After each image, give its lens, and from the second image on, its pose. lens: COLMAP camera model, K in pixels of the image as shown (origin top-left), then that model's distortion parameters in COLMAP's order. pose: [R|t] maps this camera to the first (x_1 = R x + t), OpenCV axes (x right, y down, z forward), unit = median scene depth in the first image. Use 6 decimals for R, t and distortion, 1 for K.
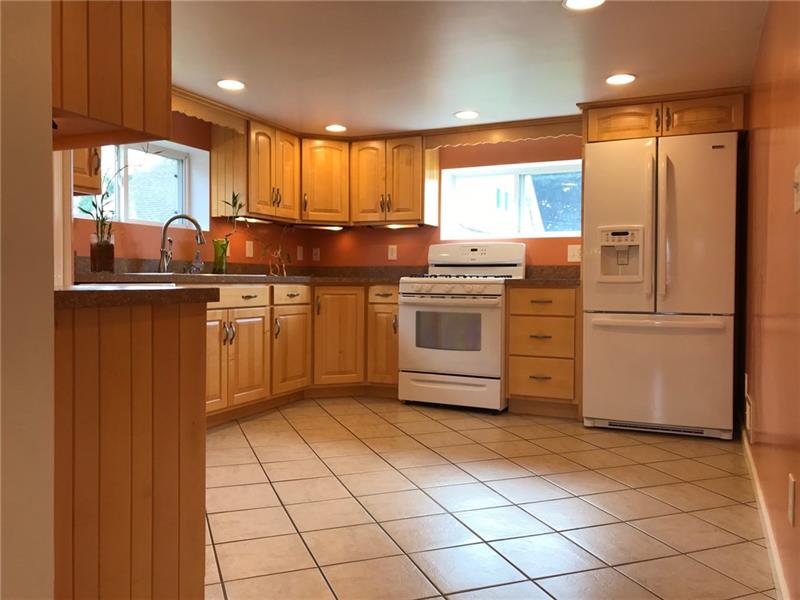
lens RADIAL K [[650.4, 0, 396.1], [0, 650.4, 299.6], [0, 0, 1]] dist [0.016235, -0.046370]
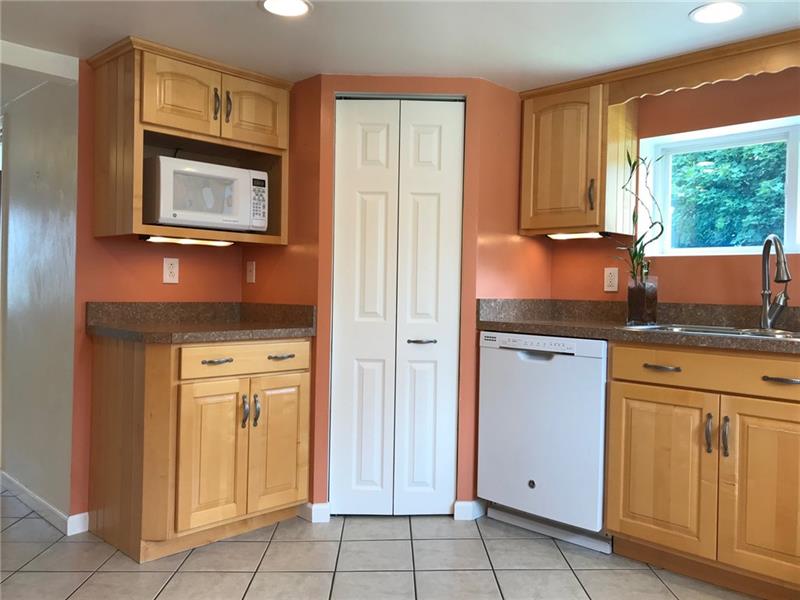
lens RADIAL K [[650.4, 0, 399.2], [0, 650.4, 296.6], [0, 0, 1]] dist [0.016235, -0.046370]
pose [[-0.351985, -0.001575, -0.936004, 0.332993], [-0.054618, 0.998329, 0.018859, -0.057837], [0.934411, 0.057761, -0.351483, 0.792880]]
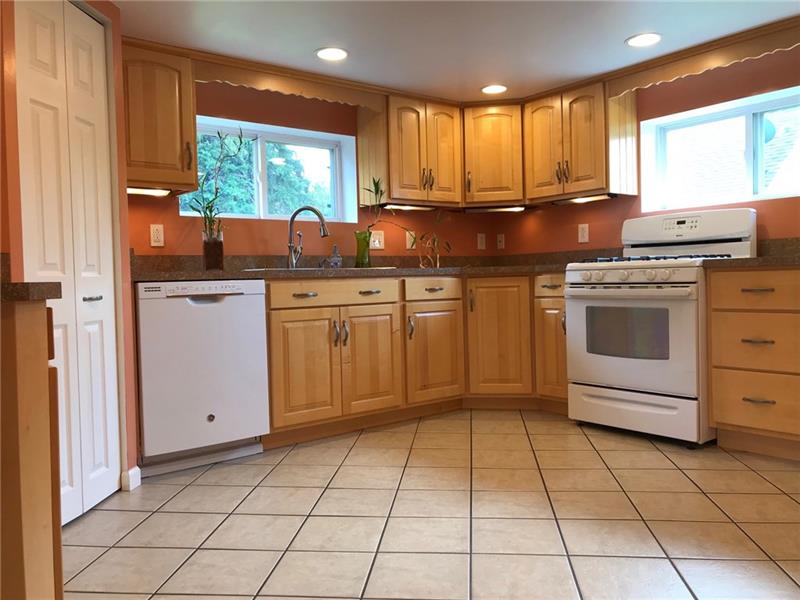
lens RADIAL K [[650.4, 0, 398.8], [0, 650.4, 298.5], [0, 0, 1]] dist [0.016235, -0.046370]
pose [[0.884658, -0.017818, -0.465899, 0.197987], [0.019887, 0.999802, -0.000474, 0.004732], [0.465815, -0.008846, 0.884838, 0.211188]]
